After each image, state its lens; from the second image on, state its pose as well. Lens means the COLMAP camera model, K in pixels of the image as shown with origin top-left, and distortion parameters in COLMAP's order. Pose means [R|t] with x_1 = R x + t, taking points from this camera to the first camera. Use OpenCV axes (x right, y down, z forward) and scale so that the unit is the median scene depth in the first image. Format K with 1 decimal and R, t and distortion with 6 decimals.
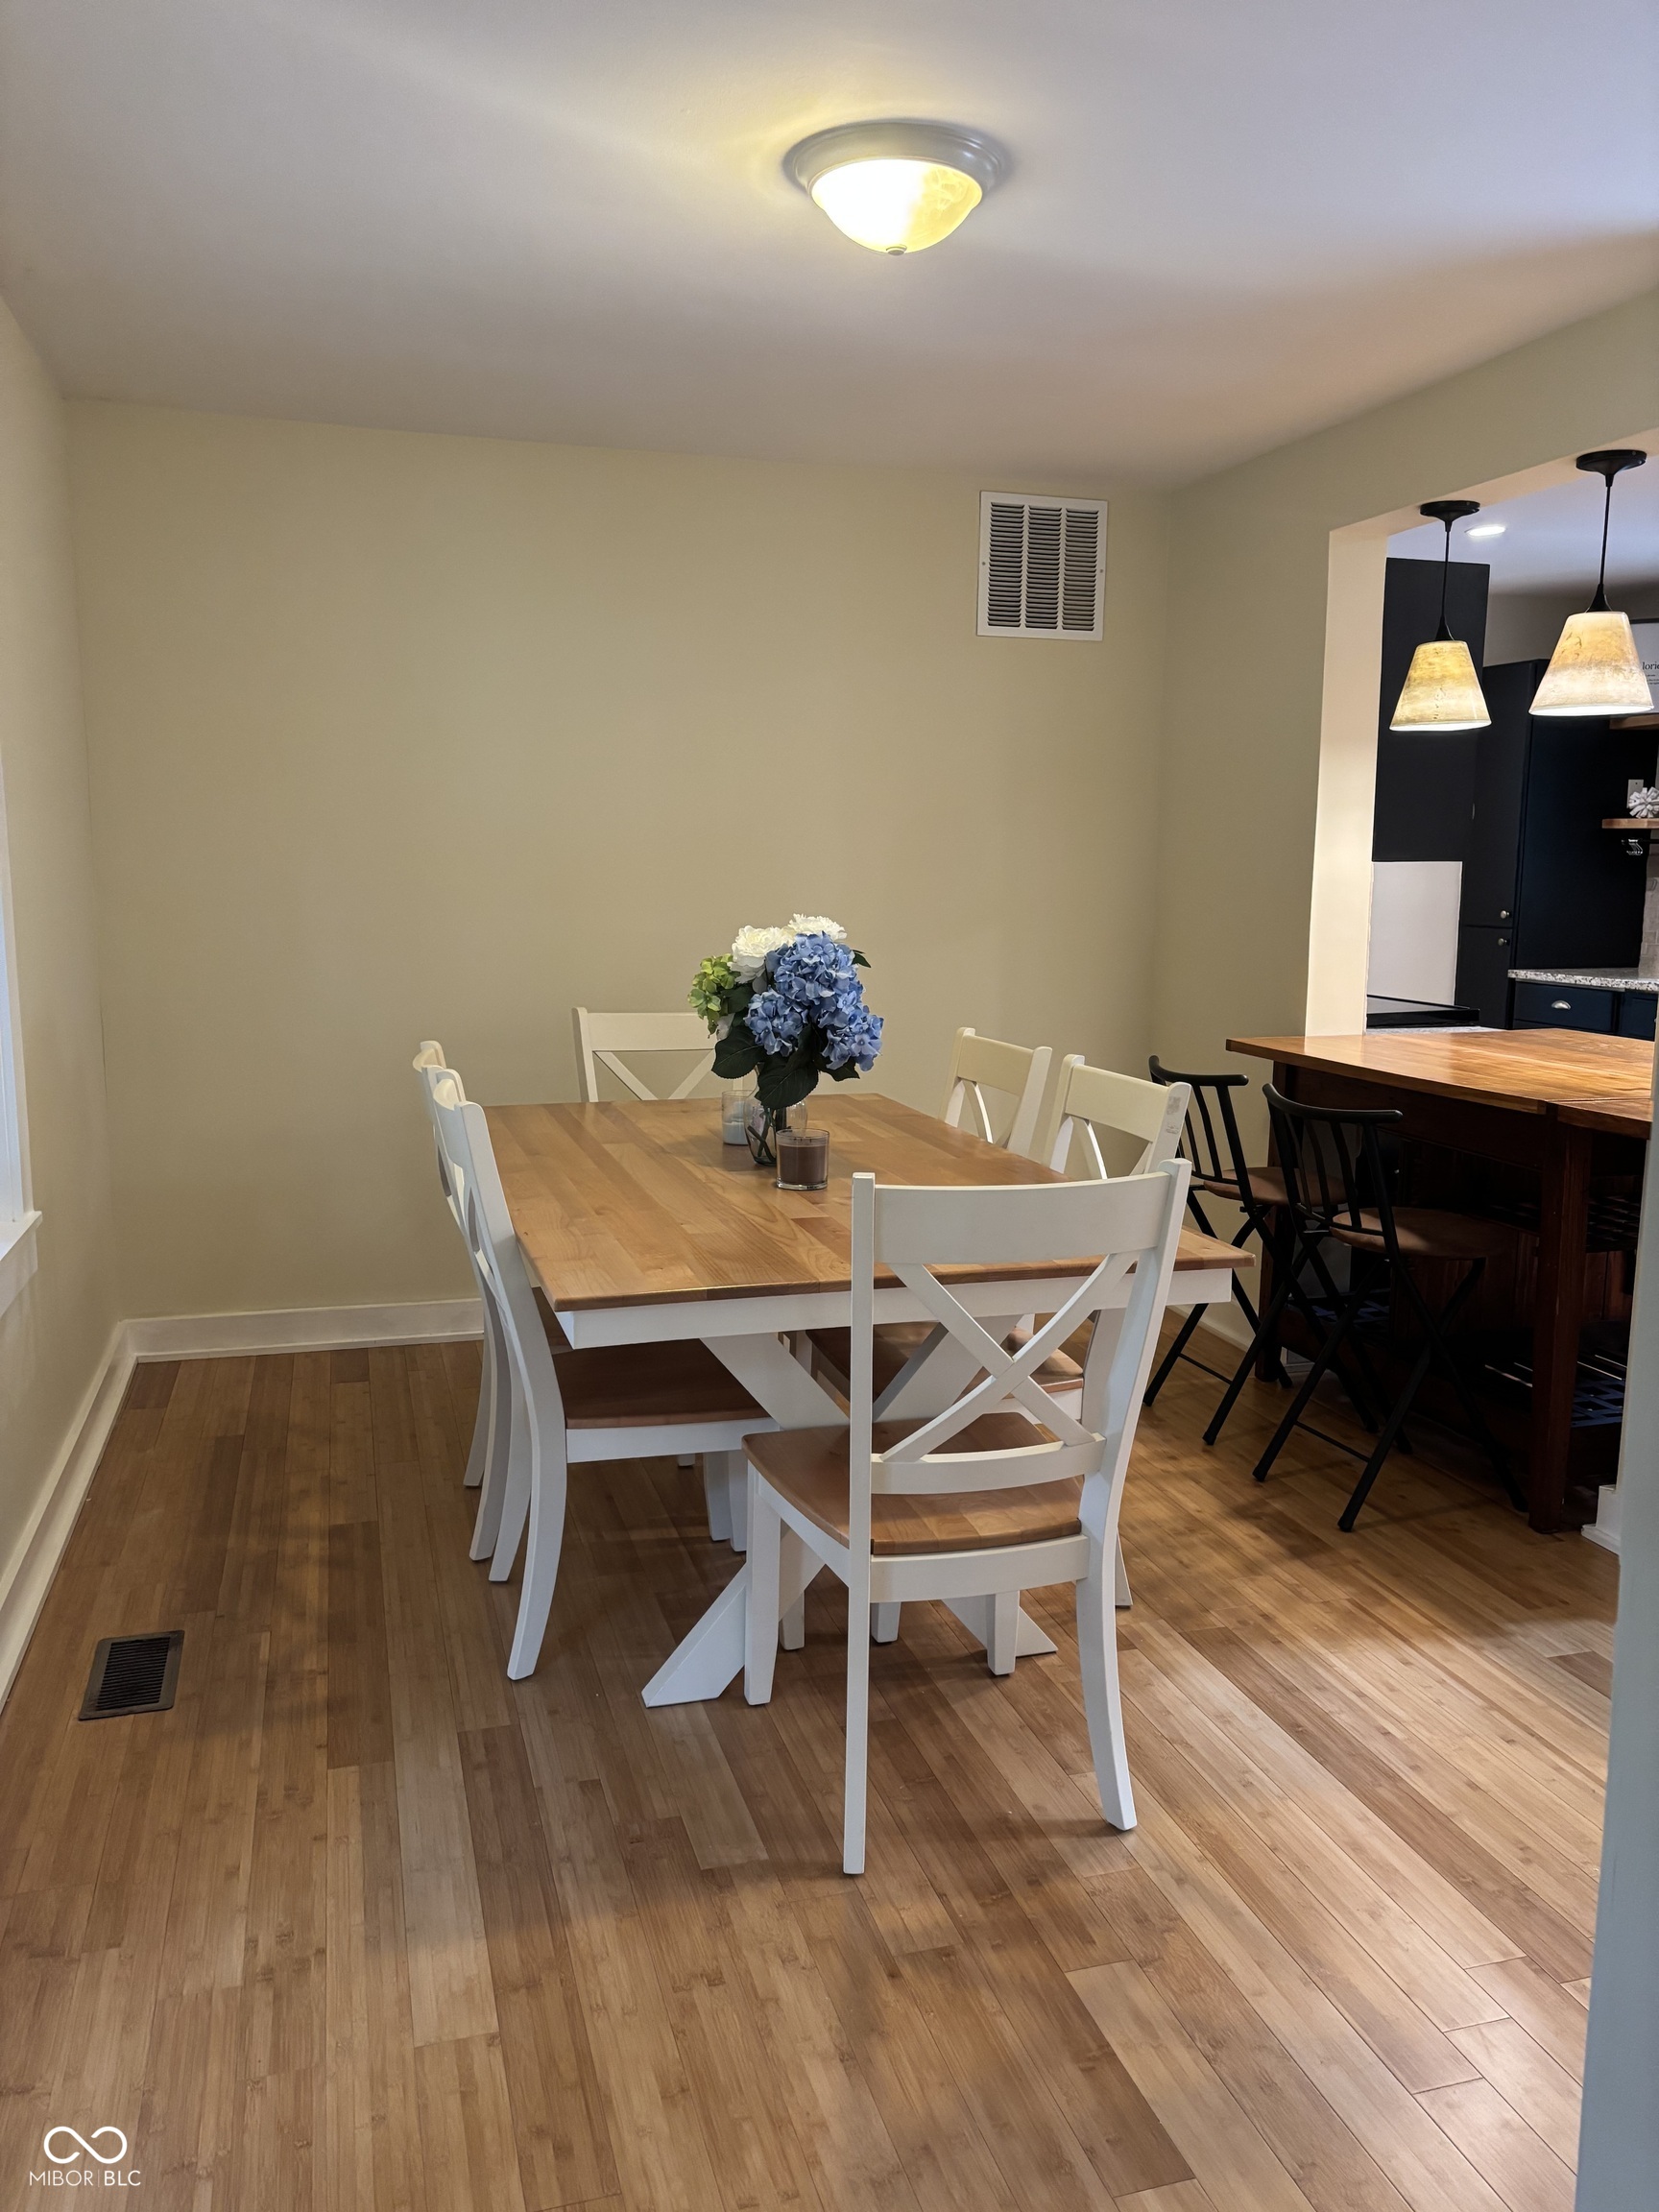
lens RADIAL K [[1670.5, 0, 830.6], [0, 1670.5, 1106.3], [0, 0, 1]] dist [0.001618, 0.000137]
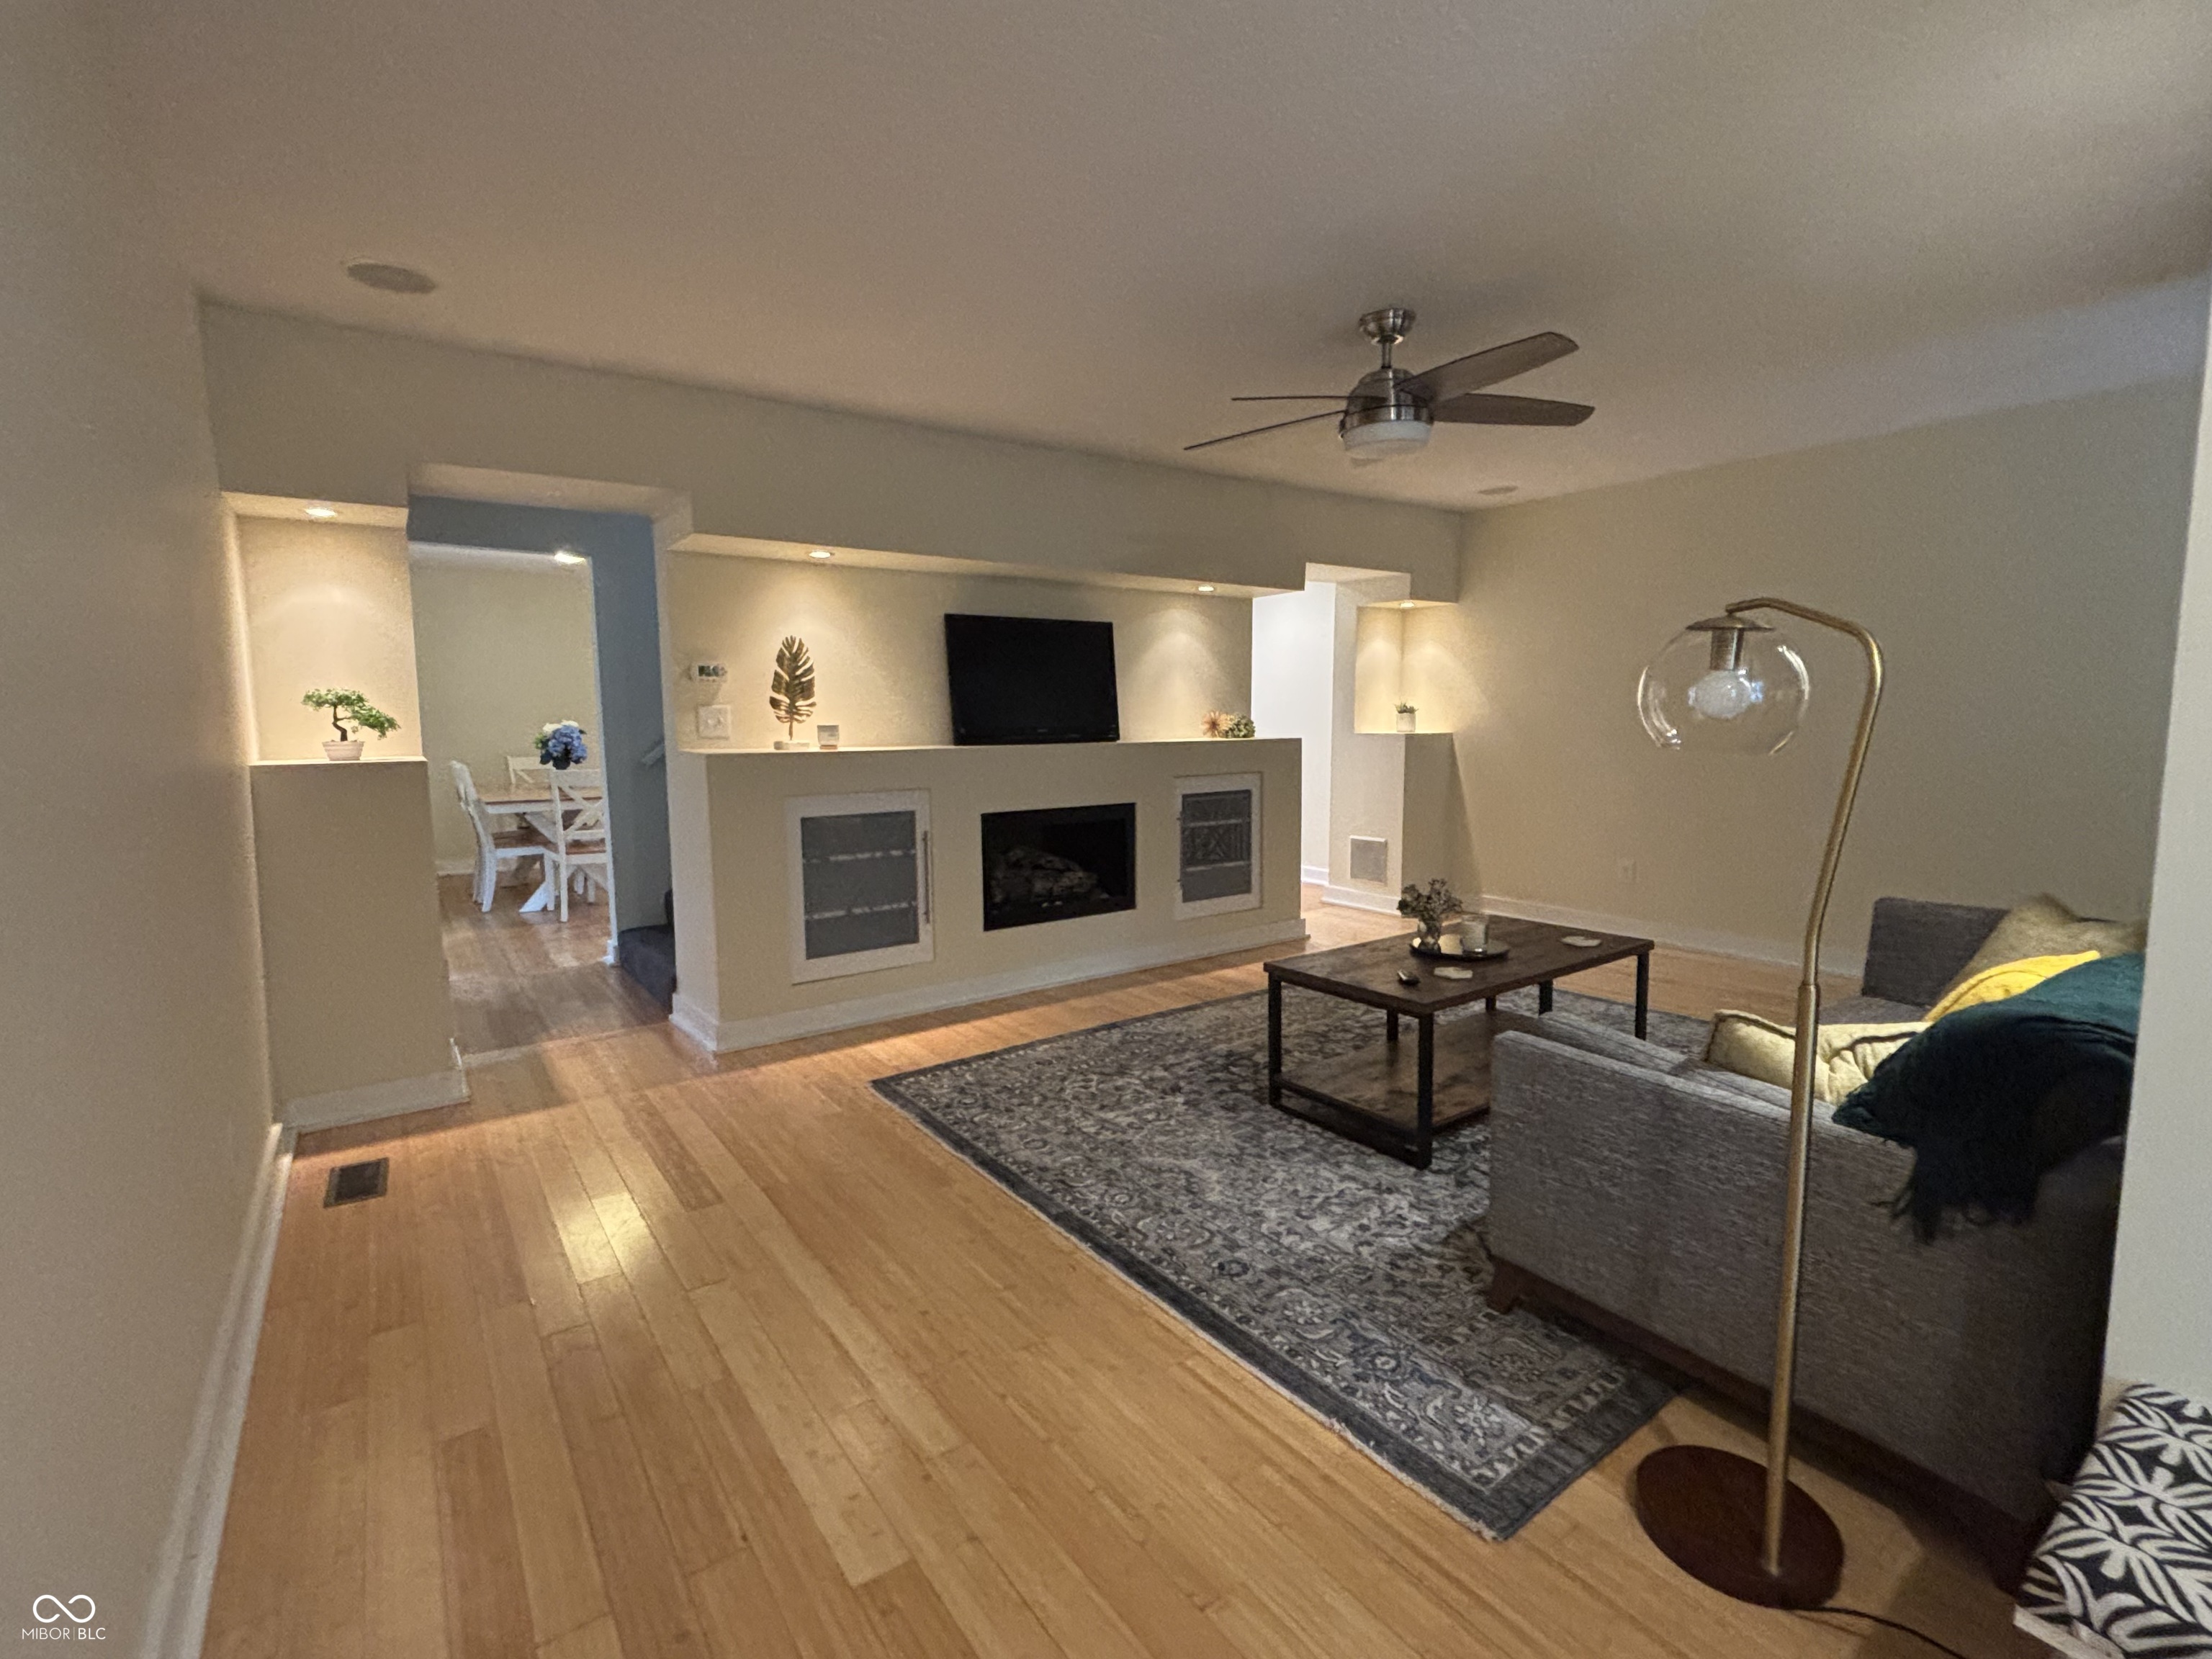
lens RADIAL K [[1023.2, 0, 1101.1], [0, 1023.2, 822.8], [0, 0, 1]] dist [-0.002533, -0.000116]
pose [[0.947160, -0.051962, 0.316526, 0.395555], [0.062525, 0.997771, -0.023298, 0.249407], [-0.314610, 0.041857, 0.948298, -1.589743]]
